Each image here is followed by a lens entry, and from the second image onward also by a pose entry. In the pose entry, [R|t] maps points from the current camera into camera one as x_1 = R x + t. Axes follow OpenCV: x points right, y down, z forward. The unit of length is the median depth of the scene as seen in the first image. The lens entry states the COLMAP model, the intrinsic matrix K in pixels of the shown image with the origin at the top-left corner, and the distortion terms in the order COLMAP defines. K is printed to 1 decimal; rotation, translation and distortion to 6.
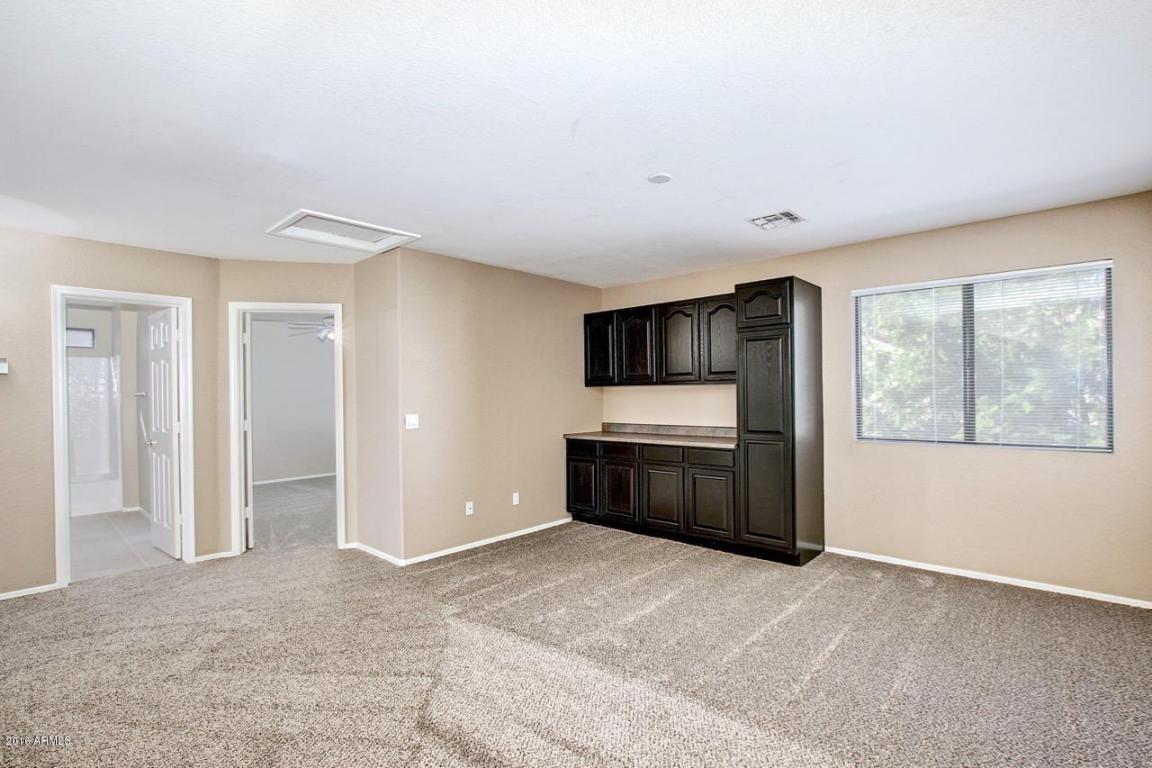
lens RADIAL K [[539.4, 0, 572.8], [0, 539.4, 393.1], [0, 0, 1]] dist [-0.027303, 0.001618]
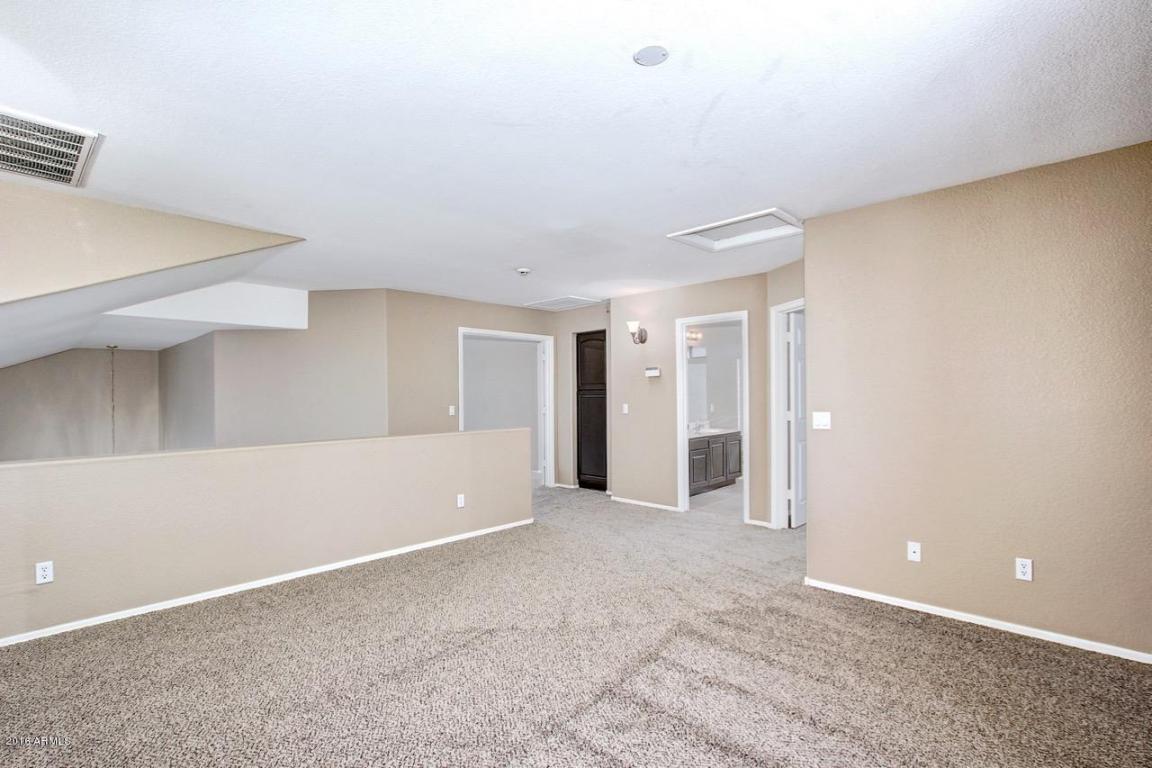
lens RADIAL K [[539.4, 0, 572.8], [0, 539.4, 393.1], [0, 0, 1]] dist [-0.027303, 0.001618]
pose [[-0.029633, 0.012203, -0.999486, 0.509394], [0.011789, 0.999860, 0.011858, -0.004680], [0.999491, -0.011431, -0.029773, 0.583445]]
